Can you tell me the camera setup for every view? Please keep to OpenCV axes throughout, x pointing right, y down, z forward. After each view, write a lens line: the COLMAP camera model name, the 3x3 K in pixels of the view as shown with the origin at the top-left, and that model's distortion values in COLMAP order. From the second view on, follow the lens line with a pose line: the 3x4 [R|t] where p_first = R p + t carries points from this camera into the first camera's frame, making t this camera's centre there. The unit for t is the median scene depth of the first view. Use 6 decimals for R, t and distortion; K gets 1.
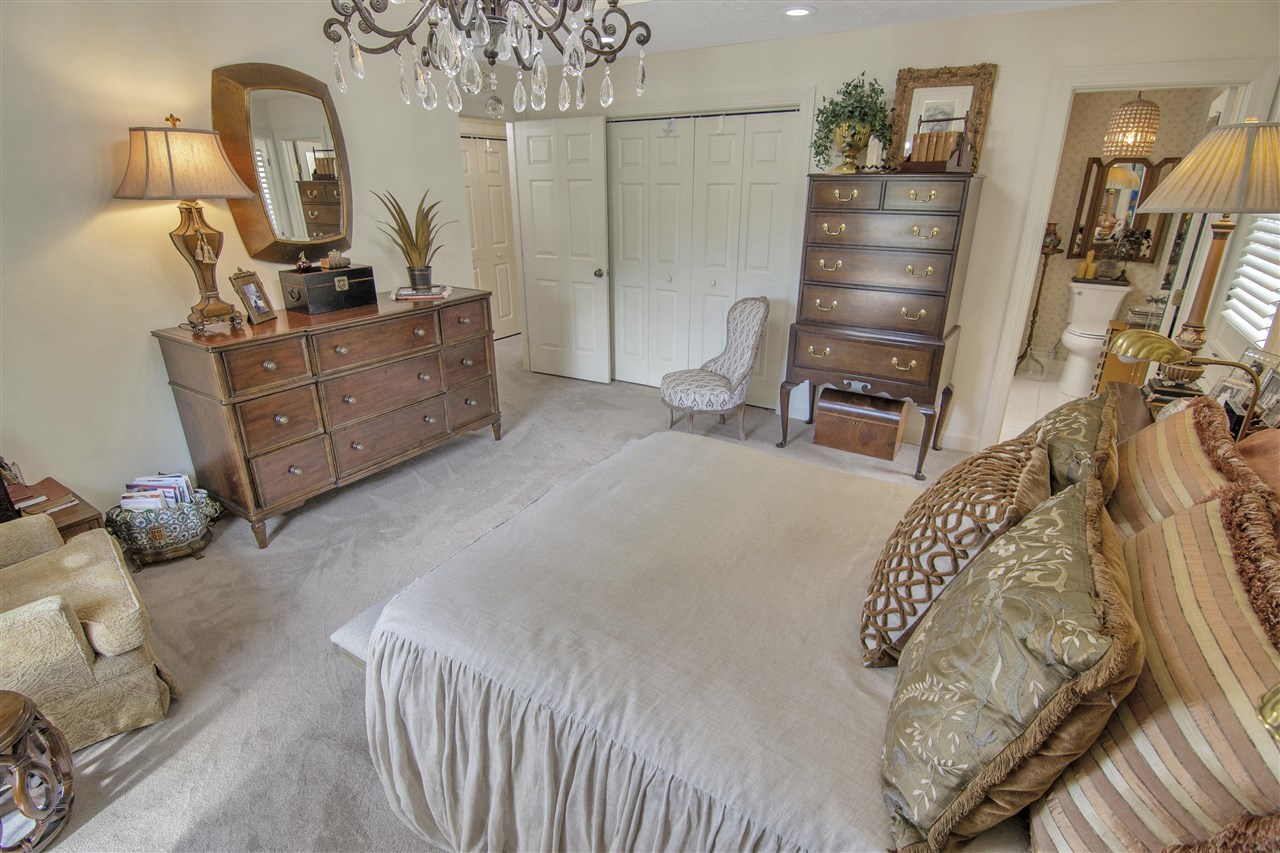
lens RADIAL K [[623.1, 0, 639.9], [0, 623.1, 427.3], [0, 0, 1]] dist [-0.014622, -0.004298]
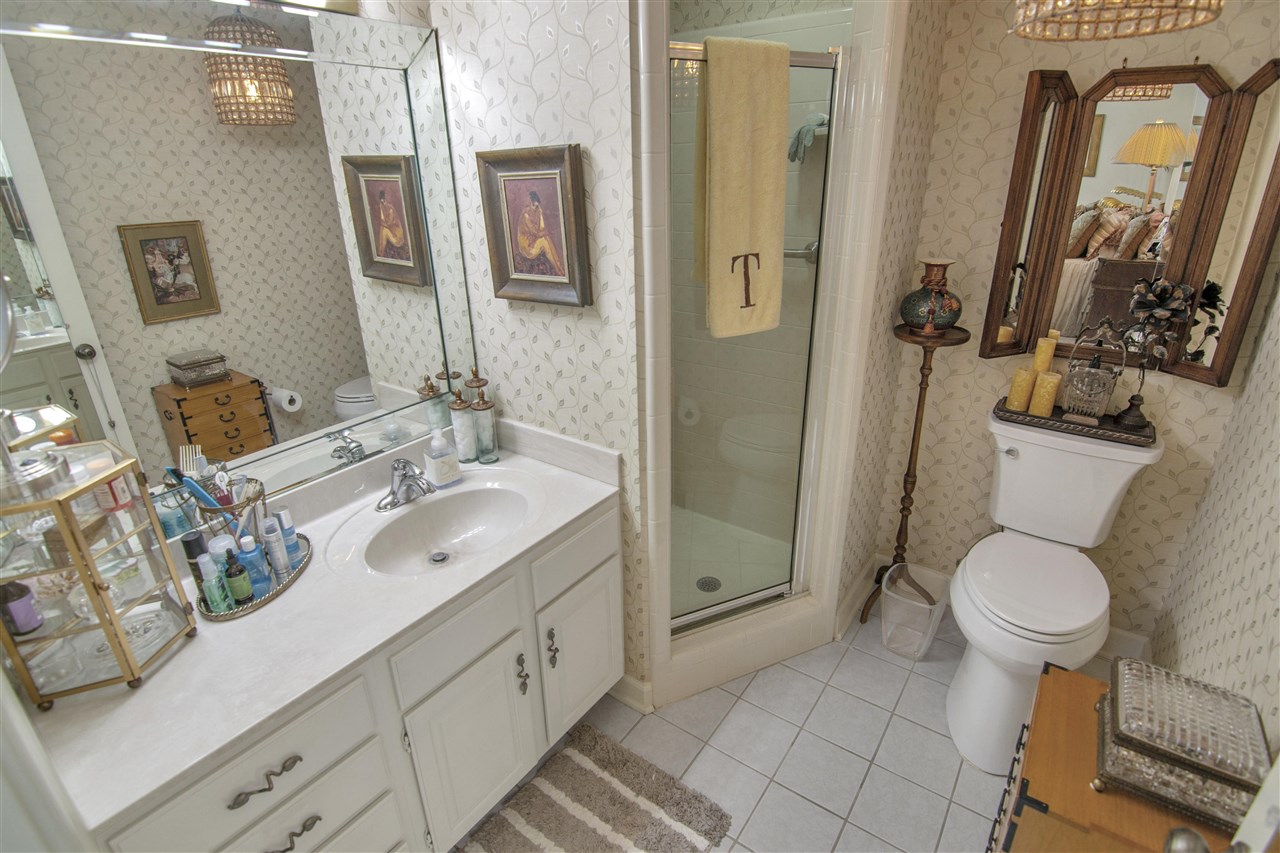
lens RADIAL K [[623.1, 0, 639.2], [0, 623.1, 423.2], [0, 0, 1]] dist [-0.014622, -0.004298]
pose [[0.997607, 0.006514, -0.068827, 0.519495], [-0.005213, 0.999805, 0.019067, -0.242126], [0.068937, -0.018663, 0.997446, 0.620197]]
